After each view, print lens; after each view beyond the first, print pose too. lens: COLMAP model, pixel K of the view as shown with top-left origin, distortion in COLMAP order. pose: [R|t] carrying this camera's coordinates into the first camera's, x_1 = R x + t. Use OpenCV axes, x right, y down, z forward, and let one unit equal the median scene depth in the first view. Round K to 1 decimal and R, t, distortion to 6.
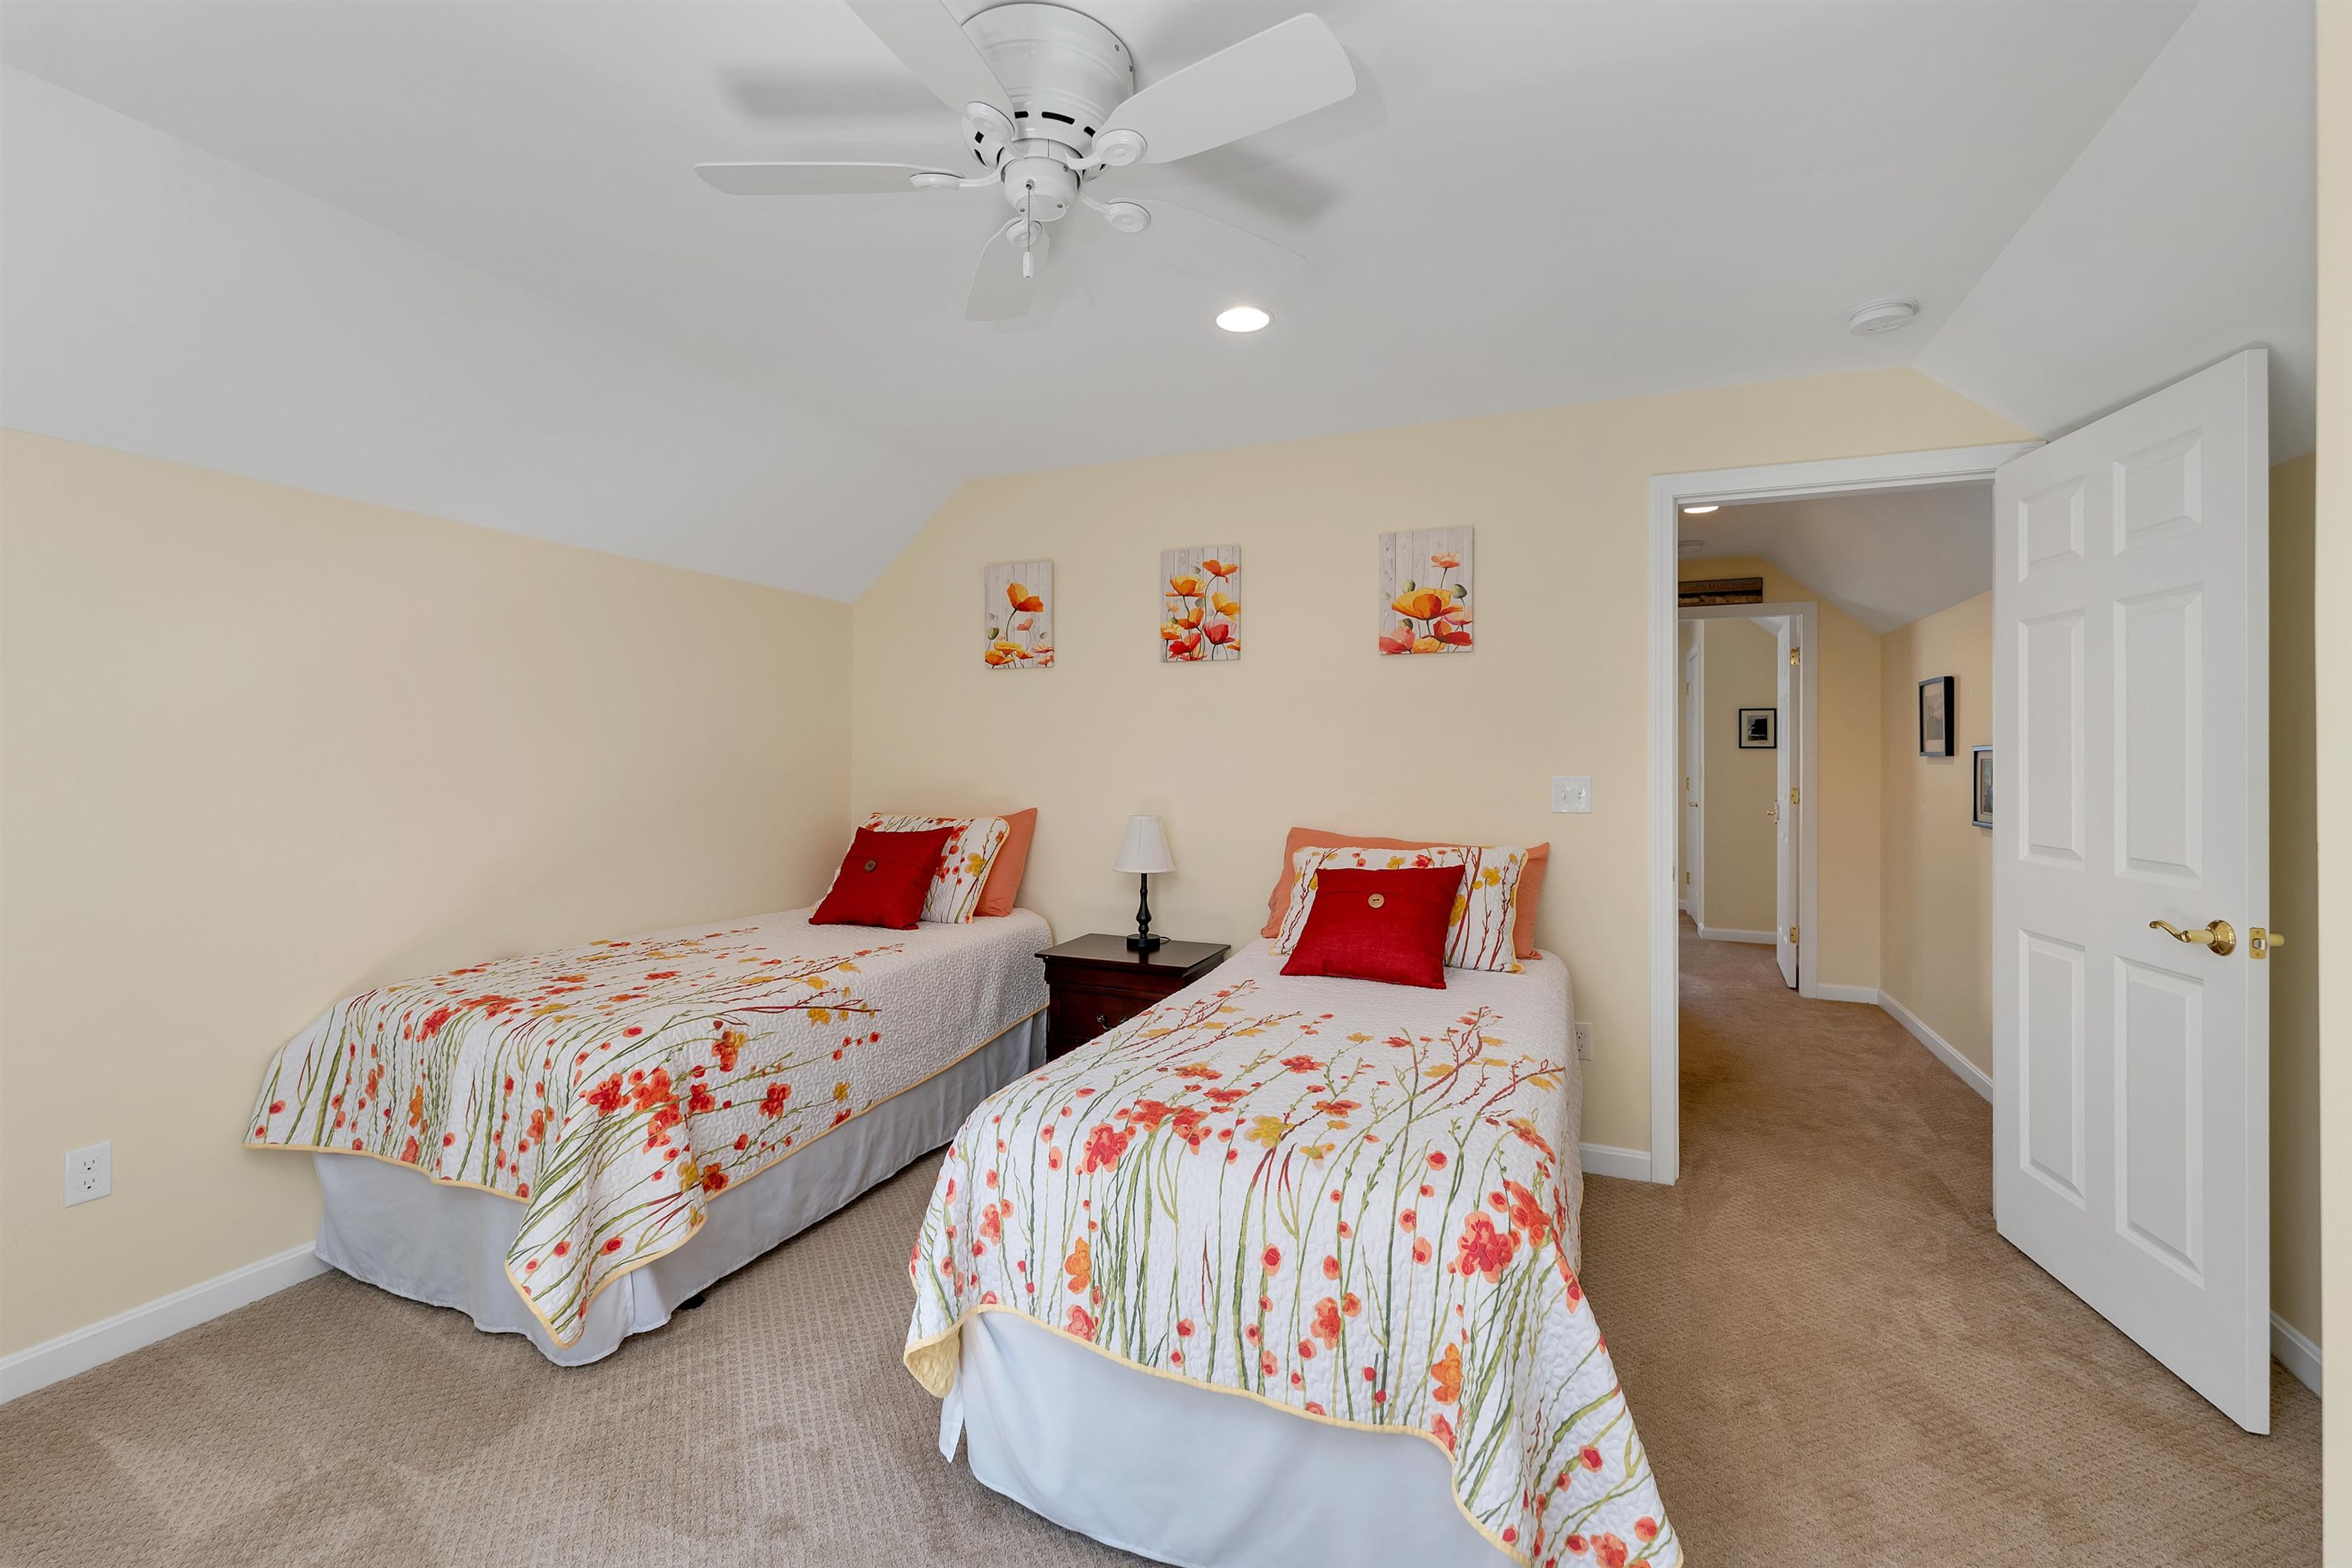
lens RADIAL K [[984.4, 0, 1180.2], [0, 984.4, 761.5], [0, 0, 1]] dist [-0.000037, -0.000574]
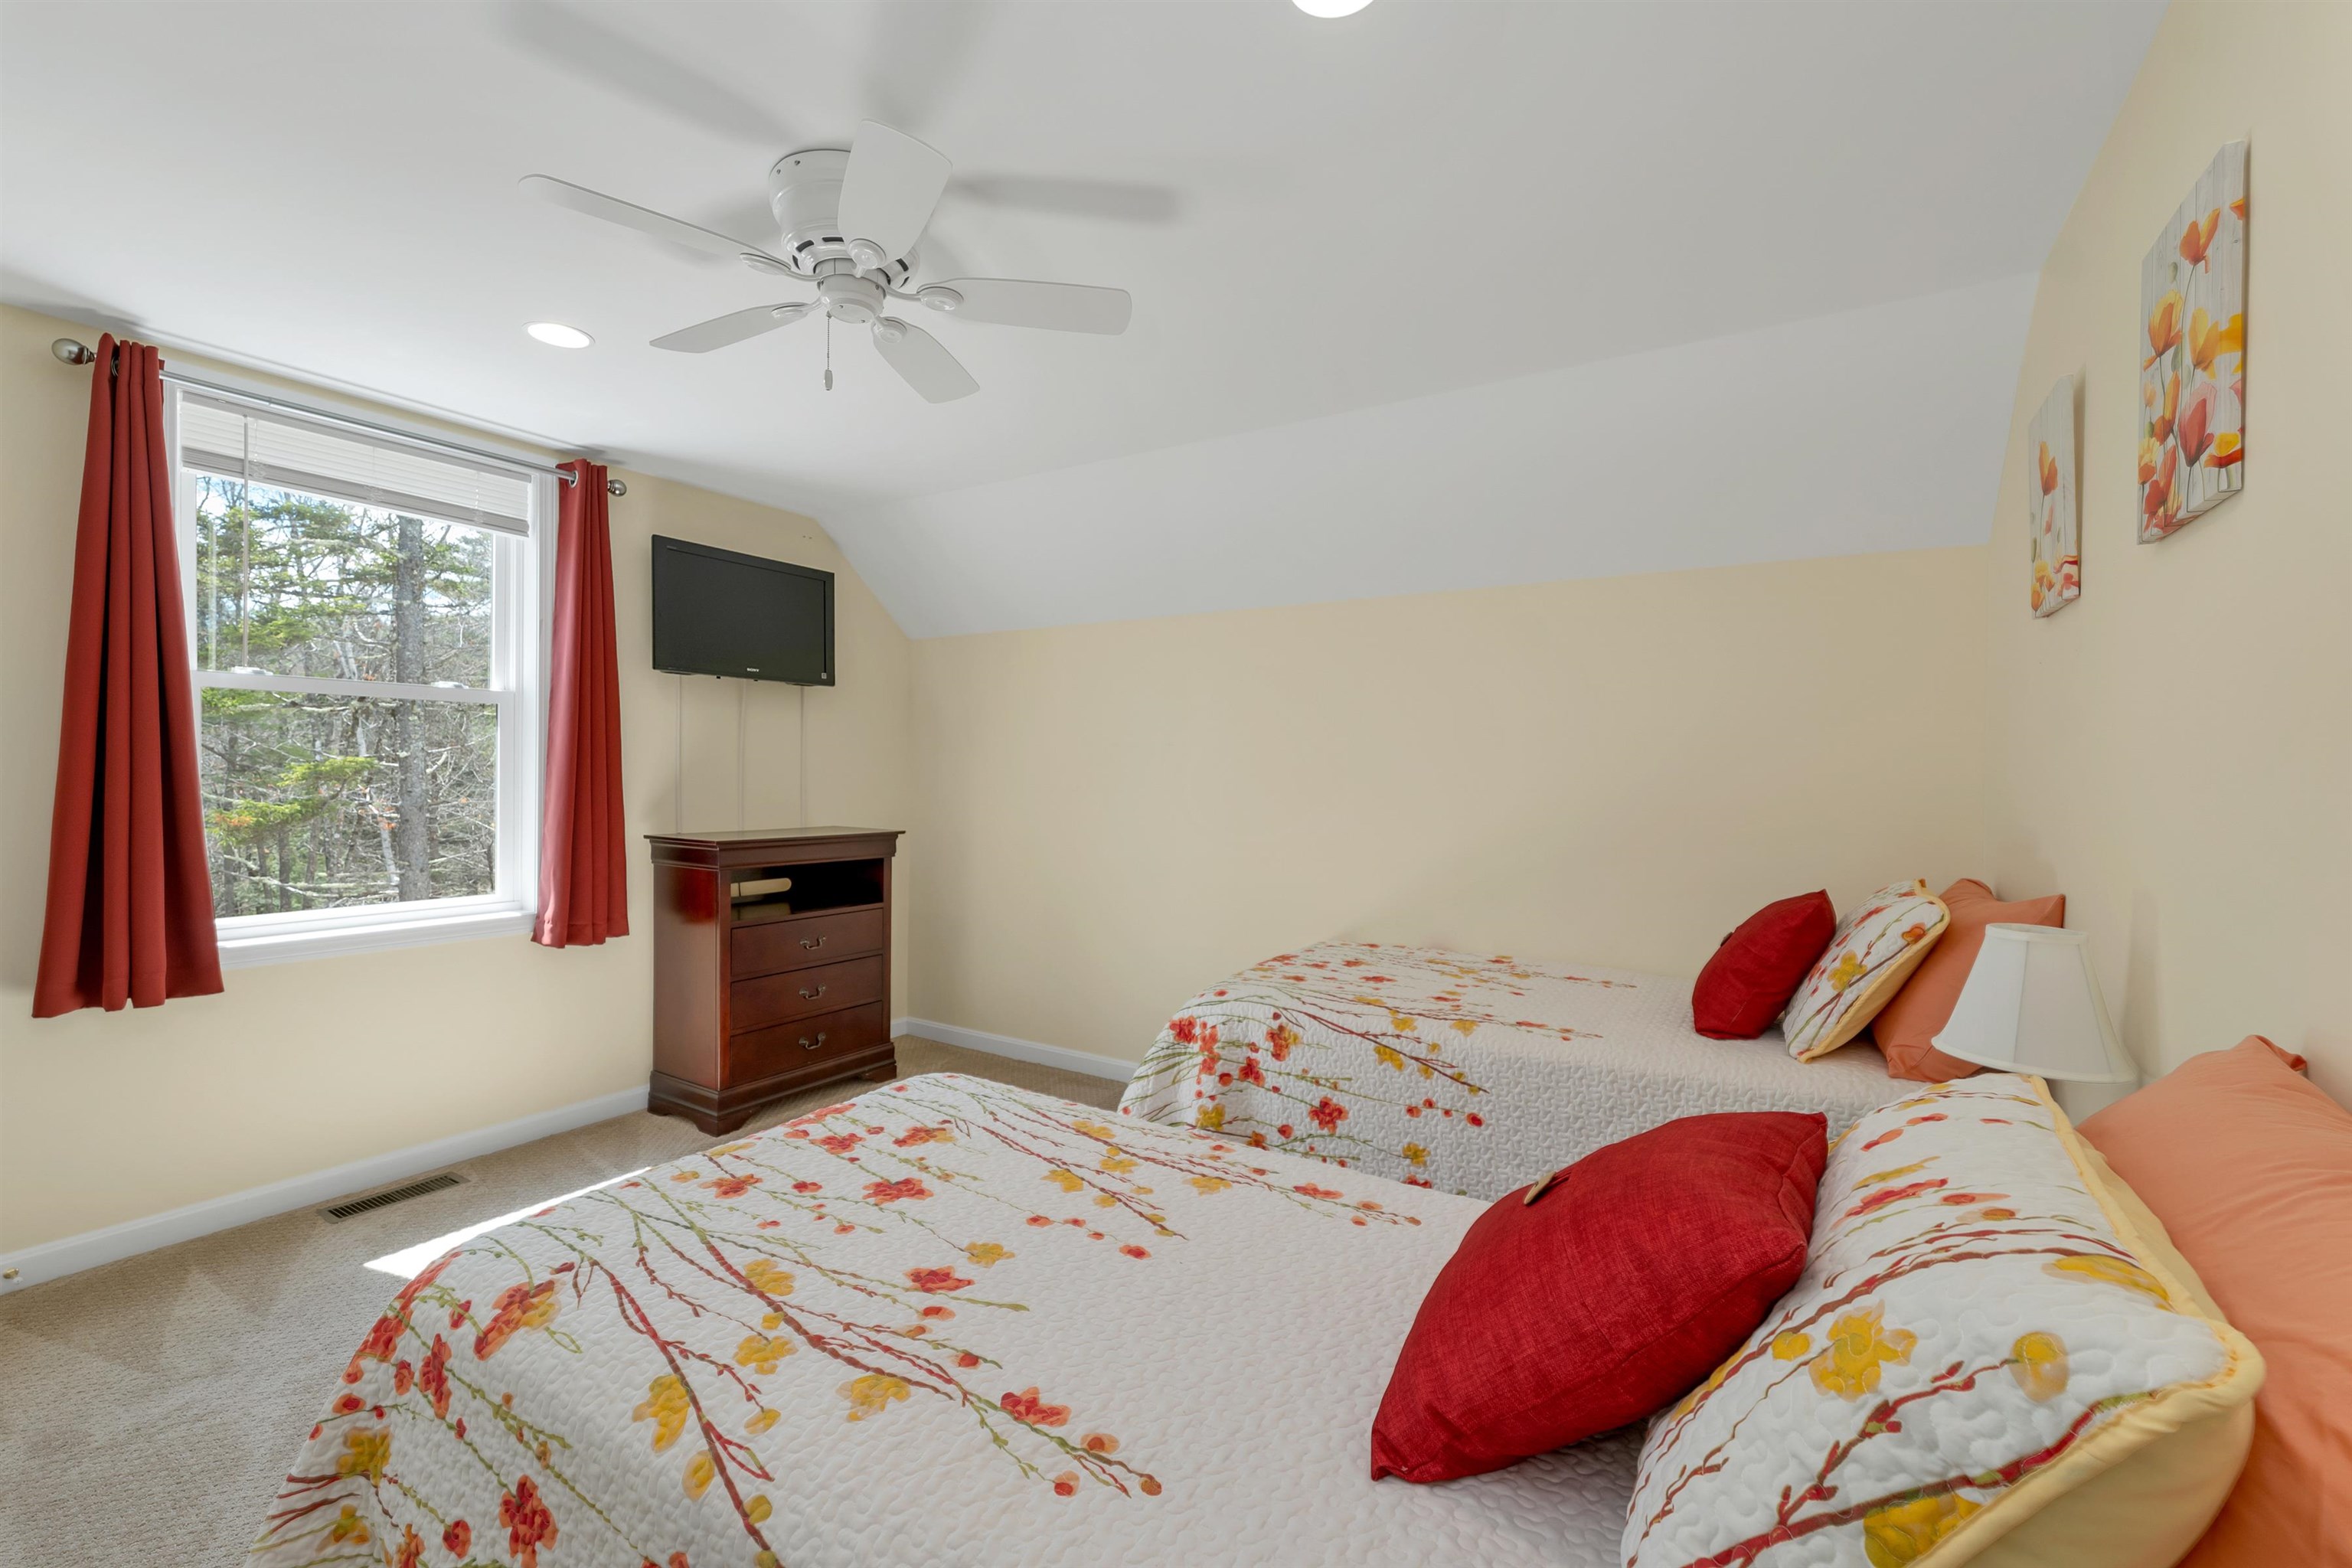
lens RADIAL K [[984.4, 0, 1181.7], [0, 984.4, 784.3], [0, 0, 1]] dist [-0.000037, -0.000574]
pose [[-0.163687, 0.005494, -0.986497, 0.723654], [-0.017418, 0.999813, 0.008458, -0.006573], [0.986359, 0.018567, -0.163560, 1.176354]]
